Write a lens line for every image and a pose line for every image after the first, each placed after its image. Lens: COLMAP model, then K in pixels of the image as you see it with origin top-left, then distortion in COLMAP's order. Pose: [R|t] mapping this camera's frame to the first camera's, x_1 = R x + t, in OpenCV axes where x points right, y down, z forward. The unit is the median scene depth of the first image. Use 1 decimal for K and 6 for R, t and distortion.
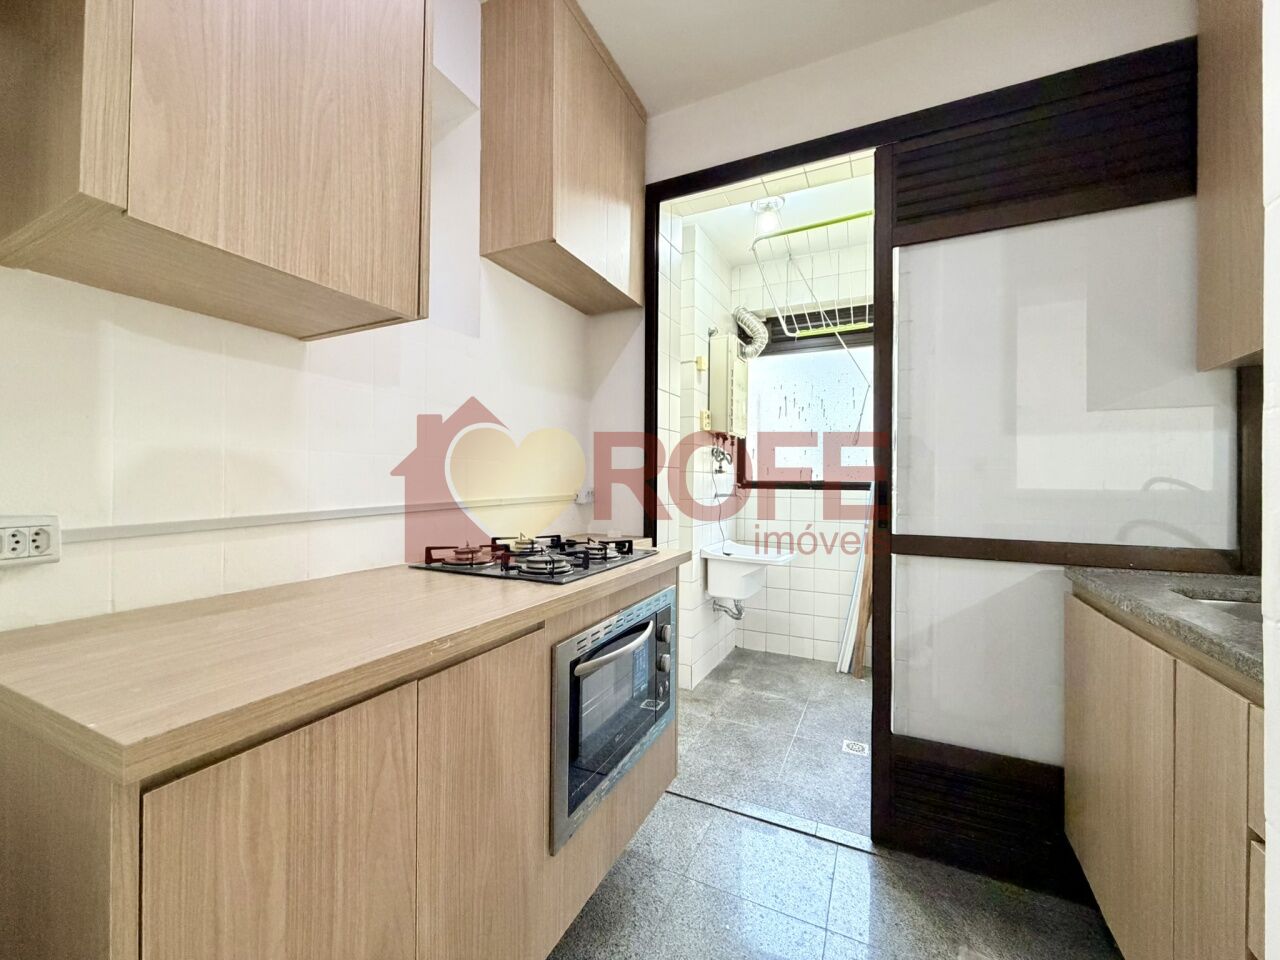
lens RADIAL K [[507.9, 0, 637.8], [0, 507.9, 475.4], [0, 0, 1]] dist [-0.000245, -0.000059]
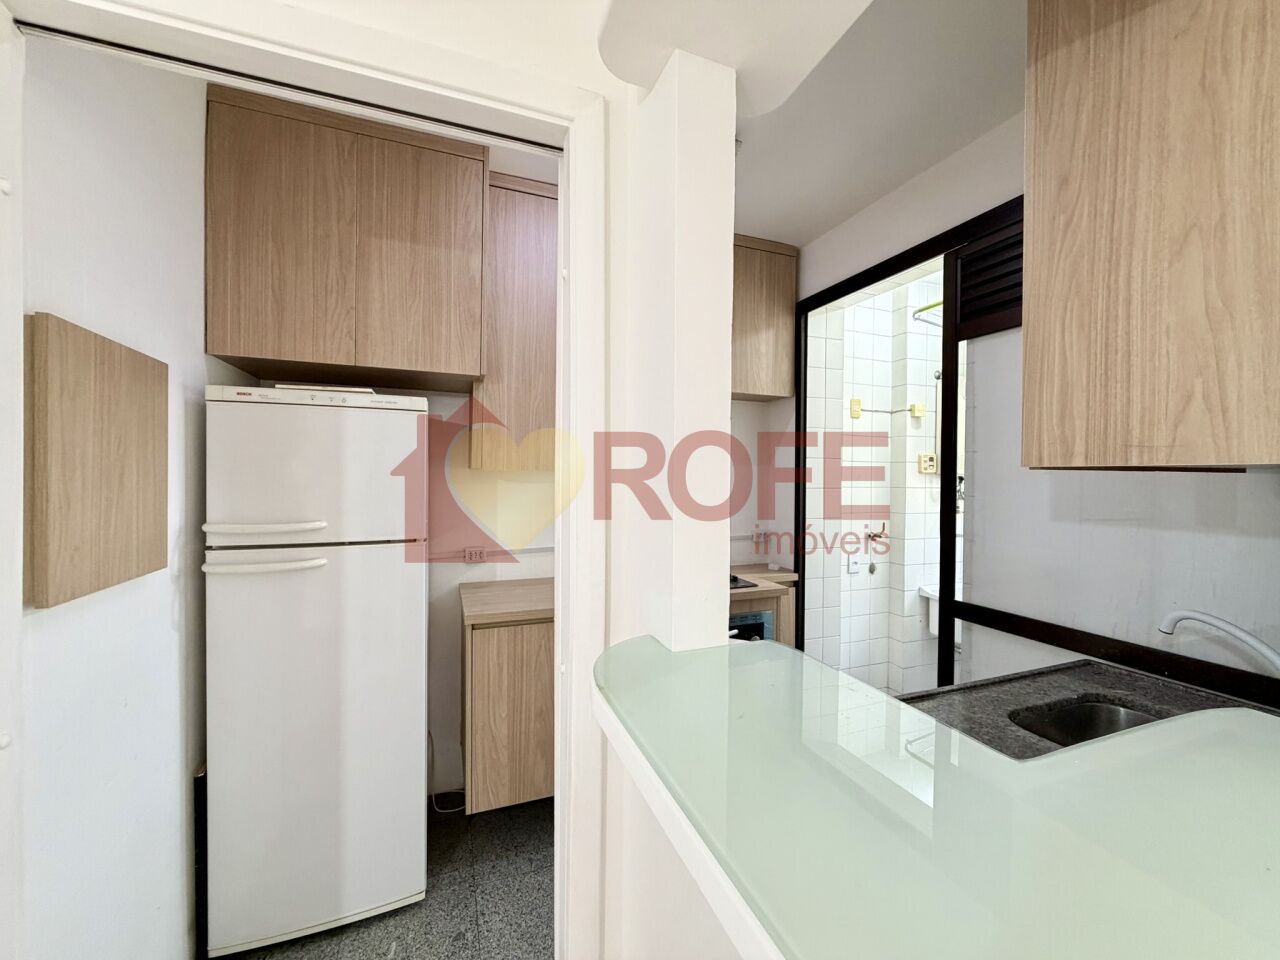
lens RADIAL K [[507.9, 0, 639.8], [0, 507.9, 481.0], [0, 0, 1]] dist [-0.000245, -0.000059]
pose [[0.737135, 0.002356, -0.675741, 0.435704], [0.004676, 0.999952, 0.008587, -0.092985], [0.675729, -0.009490, 0.737089, -0.170128]]
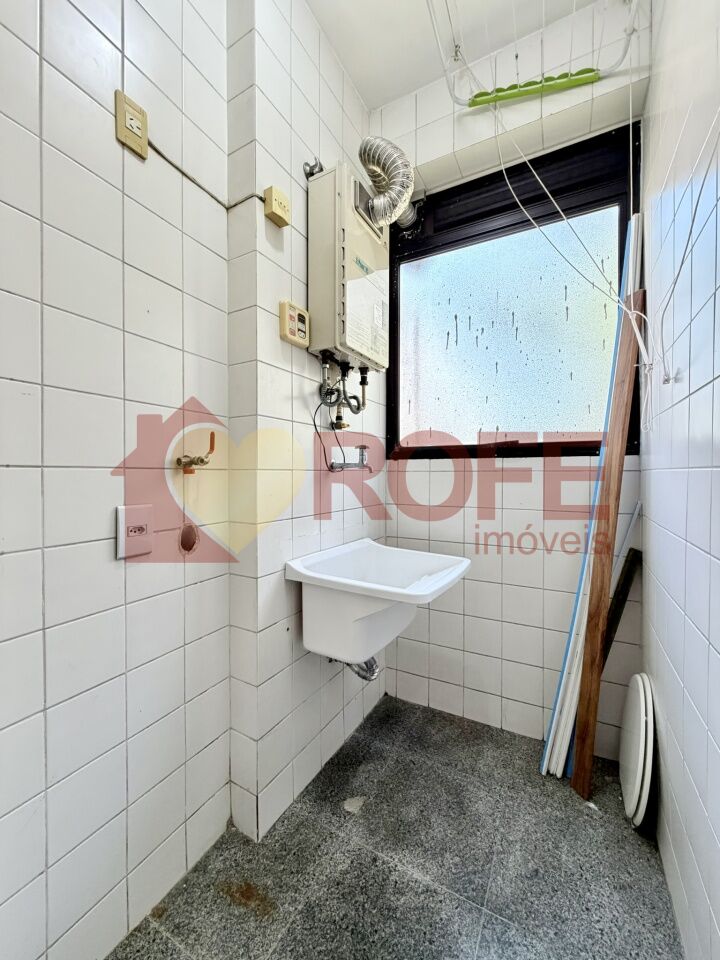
lens RADIAL K [[380.9, 0, 356.7], [0, 380.9, 475.0], [0, 0, 1]] dist [-0.000245, -0.000059]
pose [[0.999066, -0.009222, -0.042225, 0.233318], [0.010017, 0.999776, 0.018652, 0.047324], [0.042044, -0.019058, 0.998934, 0.648914]]
